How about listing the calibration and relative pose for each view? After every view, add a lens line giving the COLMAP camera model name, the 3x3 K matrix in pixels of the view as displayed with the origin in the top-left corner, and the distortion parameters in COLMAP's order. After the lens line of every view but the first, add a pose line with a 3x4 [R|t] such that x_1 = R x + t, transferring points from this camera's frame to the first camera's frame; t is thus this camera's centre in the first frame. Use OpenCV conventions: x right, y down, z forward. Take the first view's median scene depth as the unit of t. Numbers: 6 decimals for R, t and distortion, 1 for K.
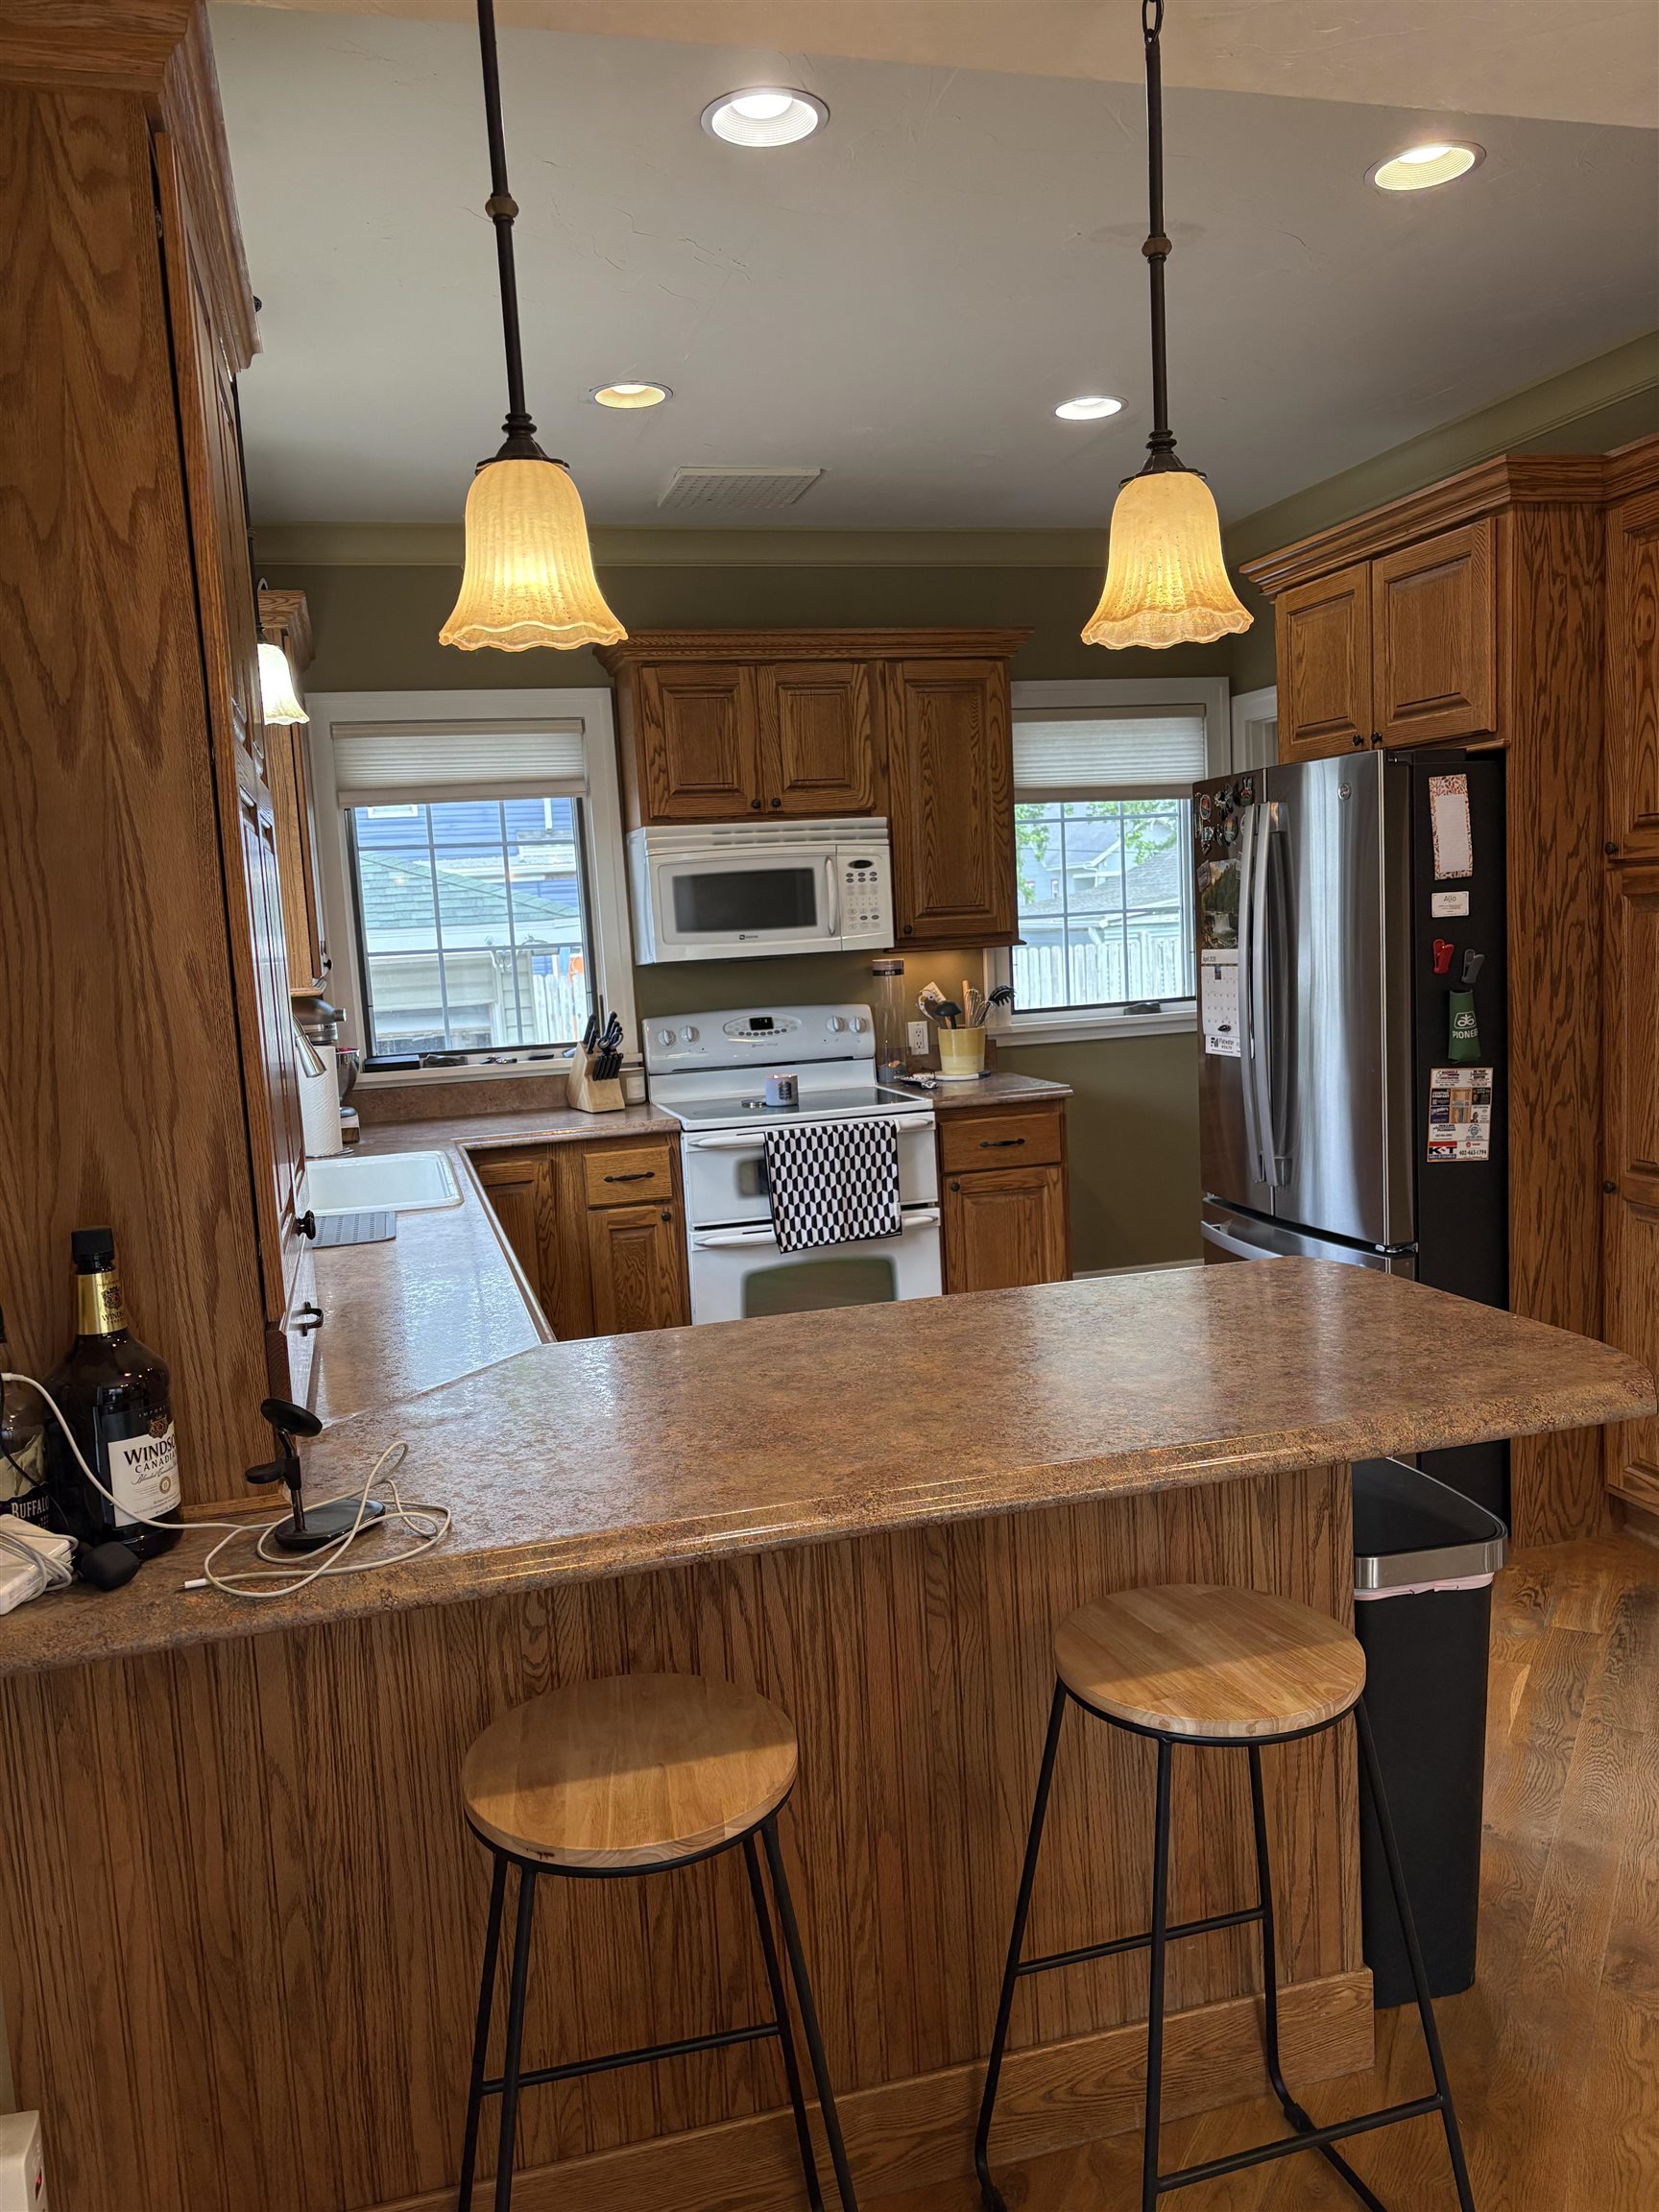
lens RADIAL K [[1670.3, 0, 819.6], [0, 1670.3, 1116.9], [0, 0, 1]] dist [0.024772, -0.023441]
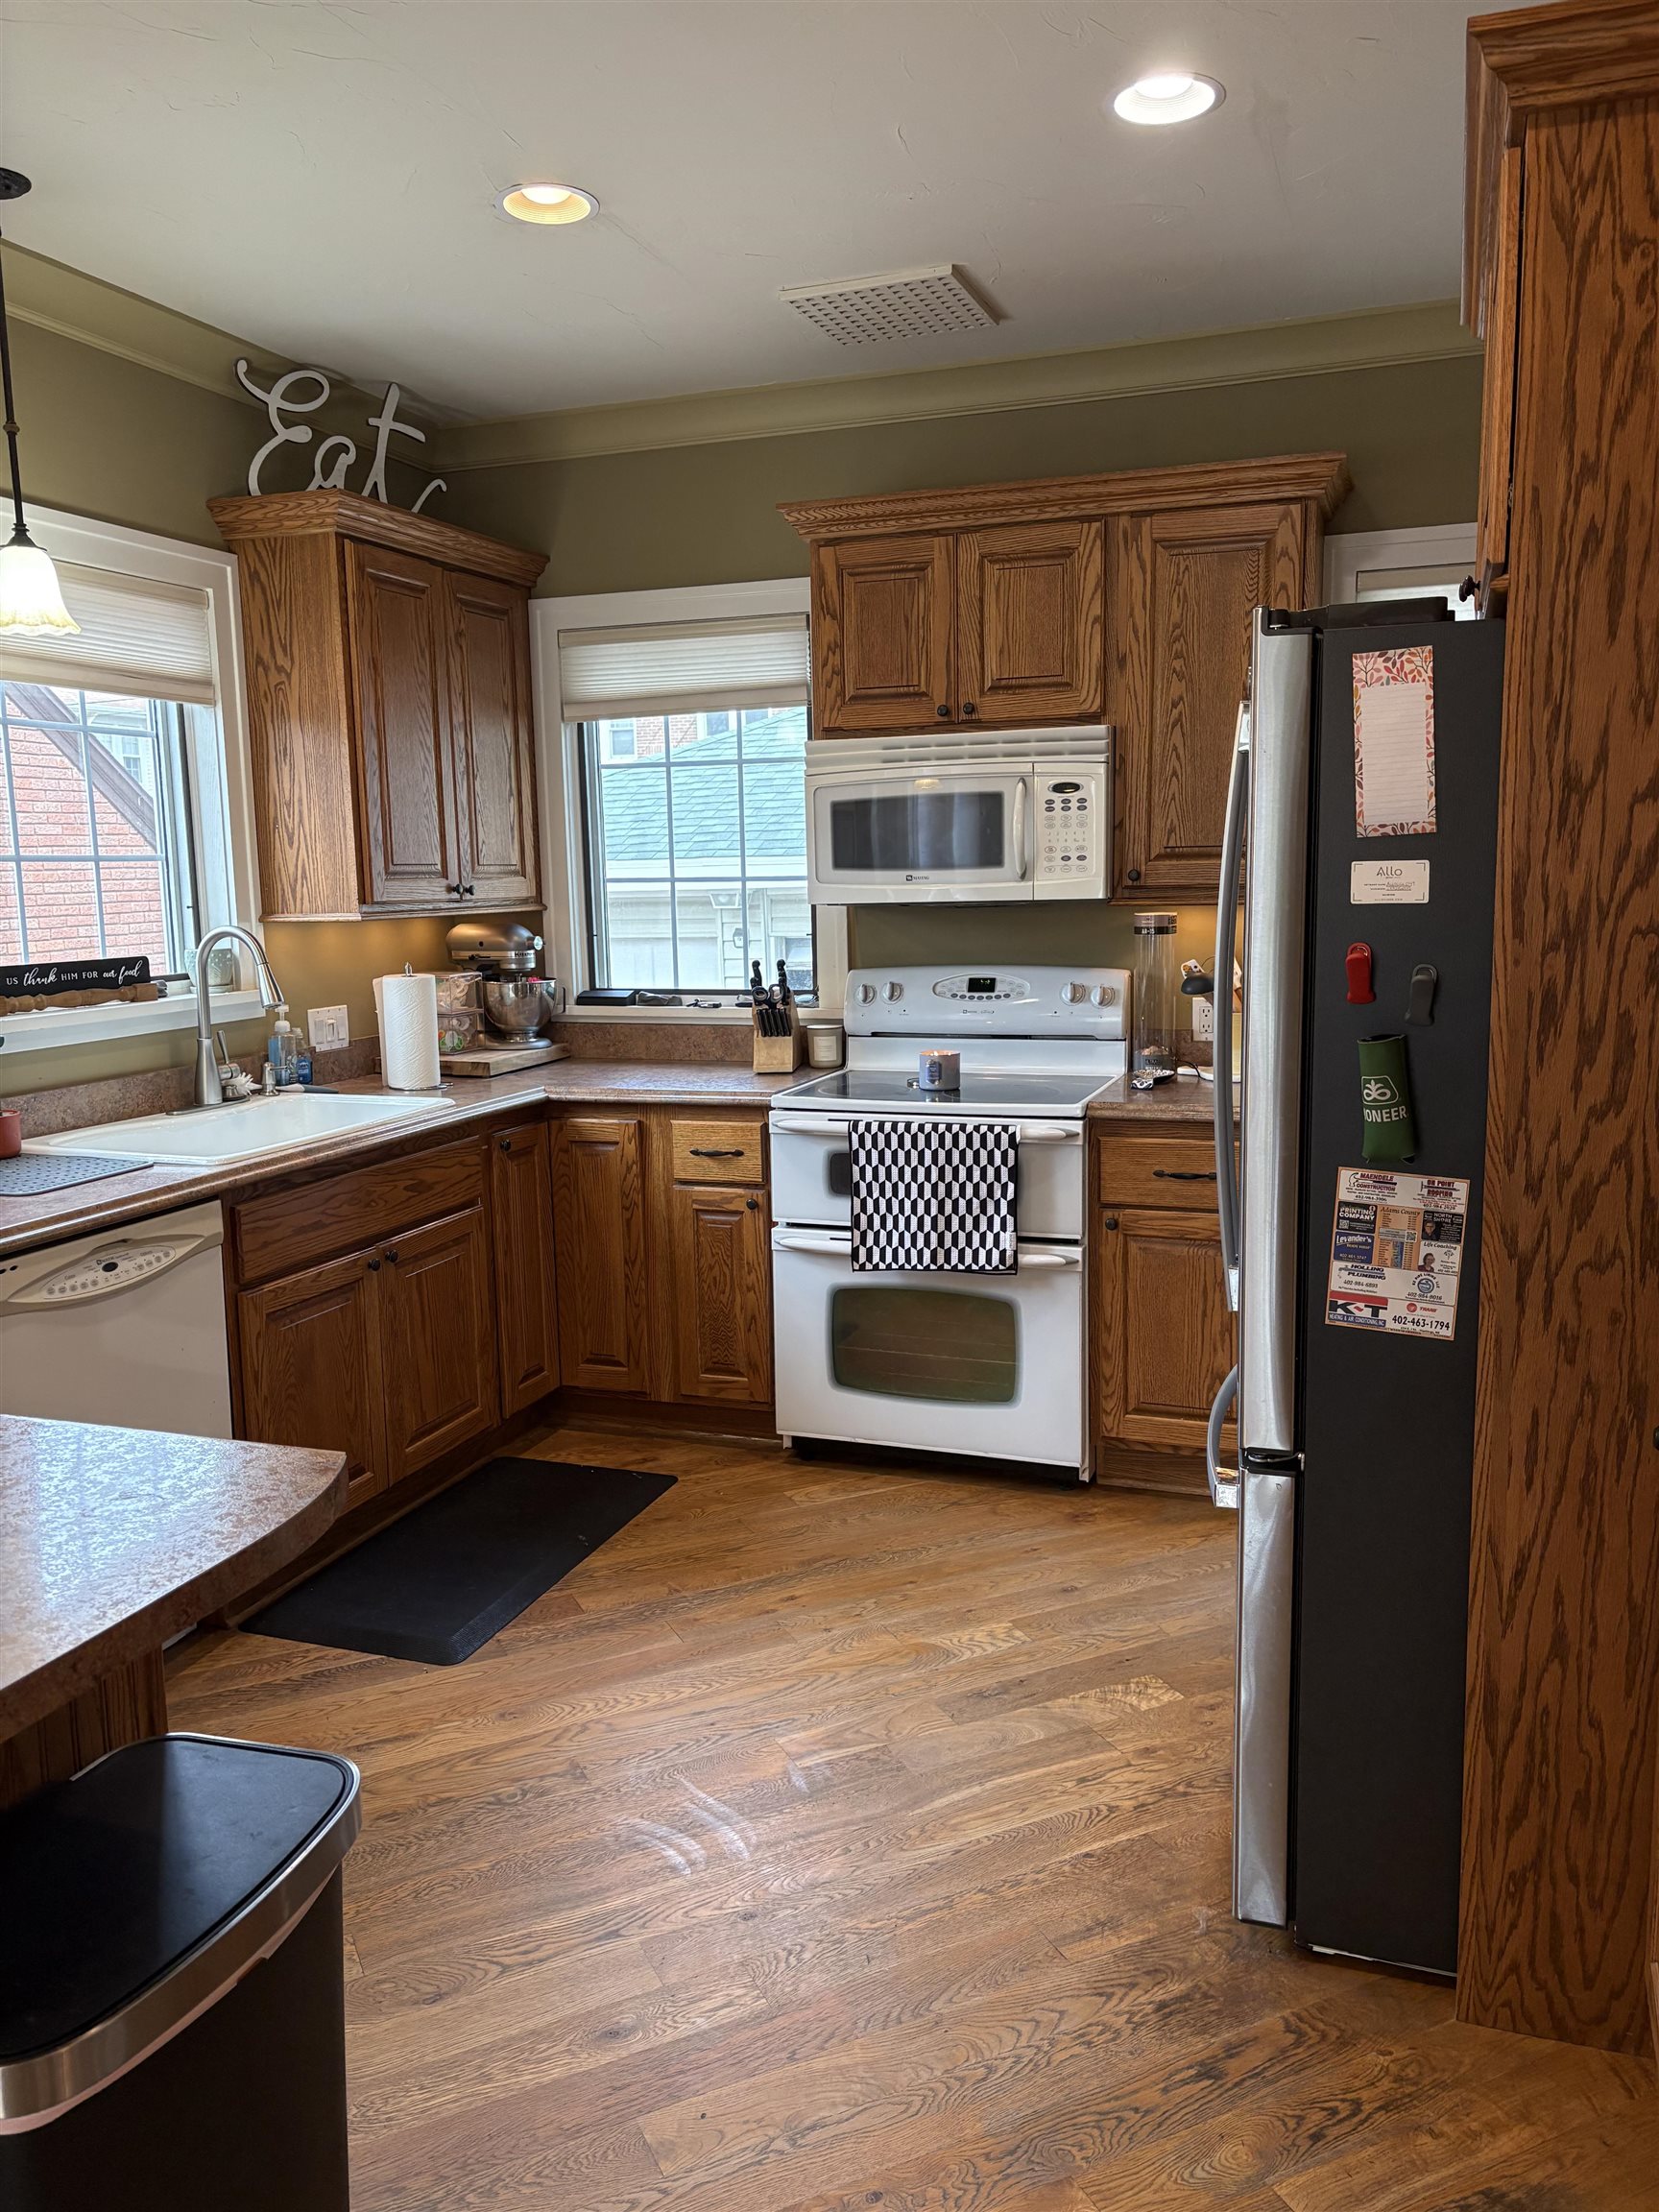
lens RADIAL K [[1670.3, 0, 825.6], [0, 1670.3, 1112.1], [0, 0, 1]] dist [0.024772, -0.023441]
pose [[0.817444, 0.121674, -0.563010, 0.408884], [-0.092794, 0.992486, 0.079761, -0.057951], [0.568485, -0.012956, 0.822592, 0.321447]]
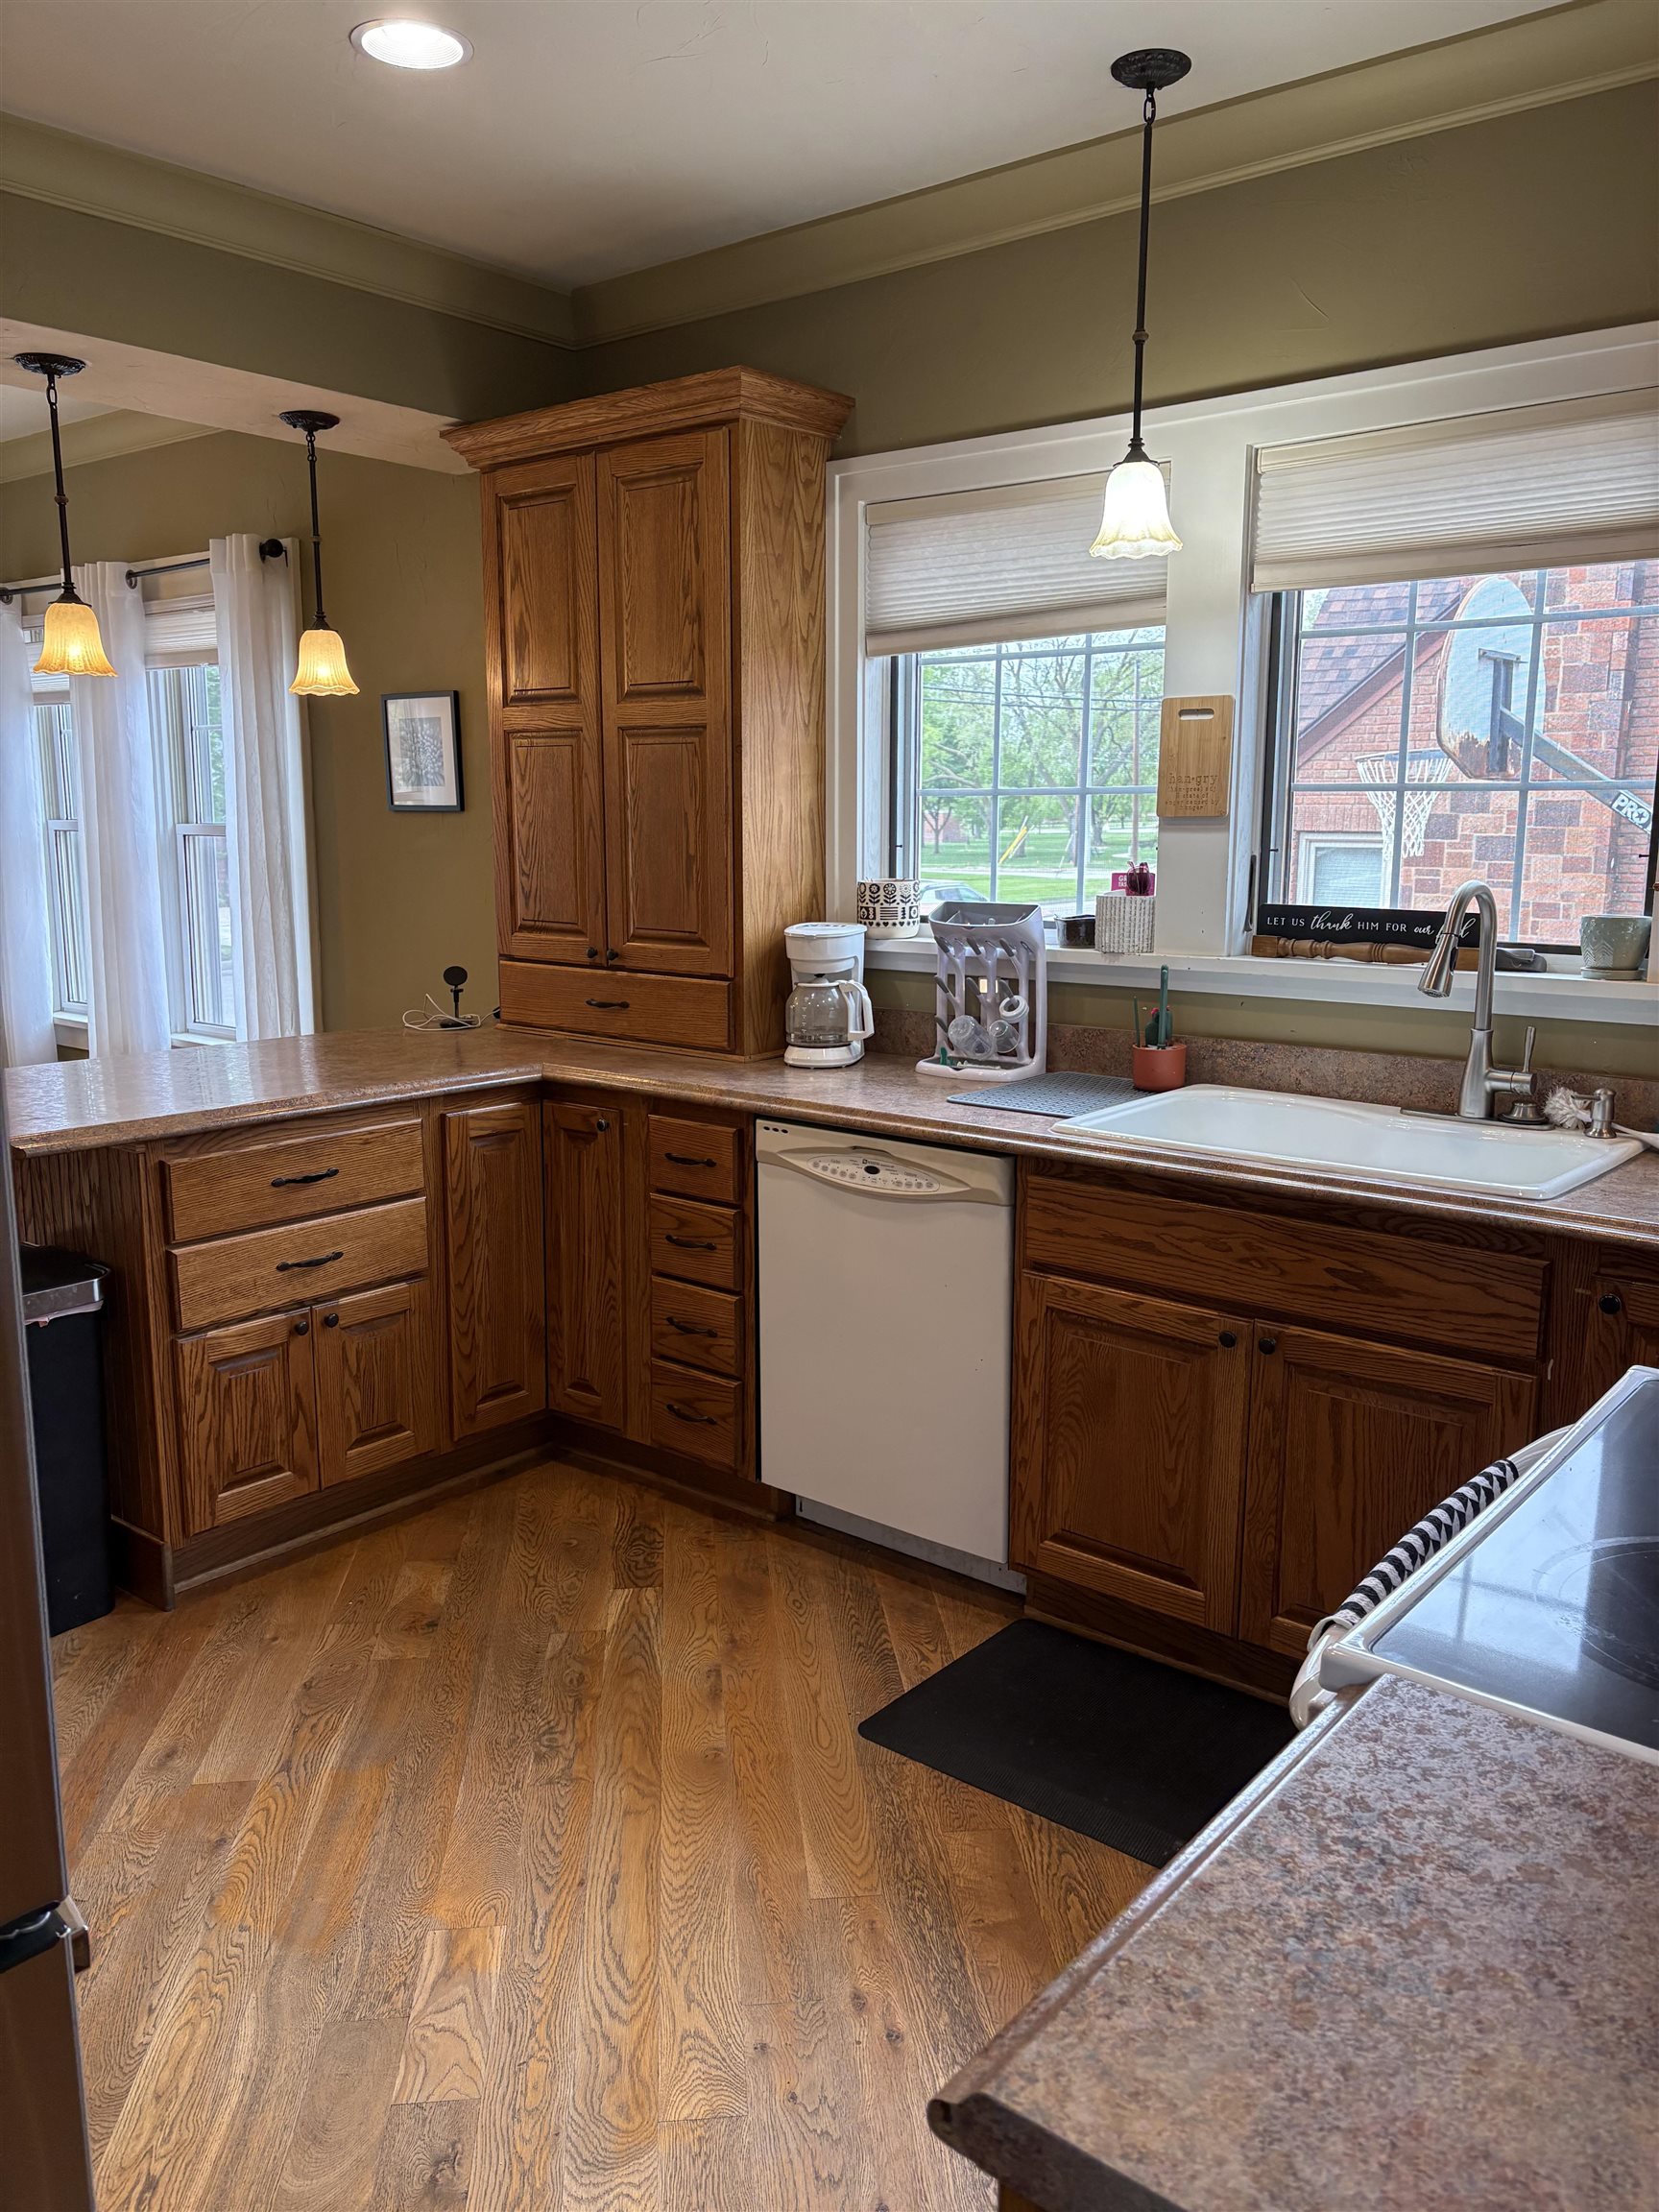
lens RADIAL K [[1670.3, 0, 833.3], [0, 1670.3, 1110.1], [0, 0, 1]] dist [0.024772, -0.023441]
pose [[-0.814420, 0.147834, -0.561128, 0.120623], [-0.033324, 0.953491, 0.299572, -0.208599], [0.579318, 0.262677, -0.771616, 1.736670]]
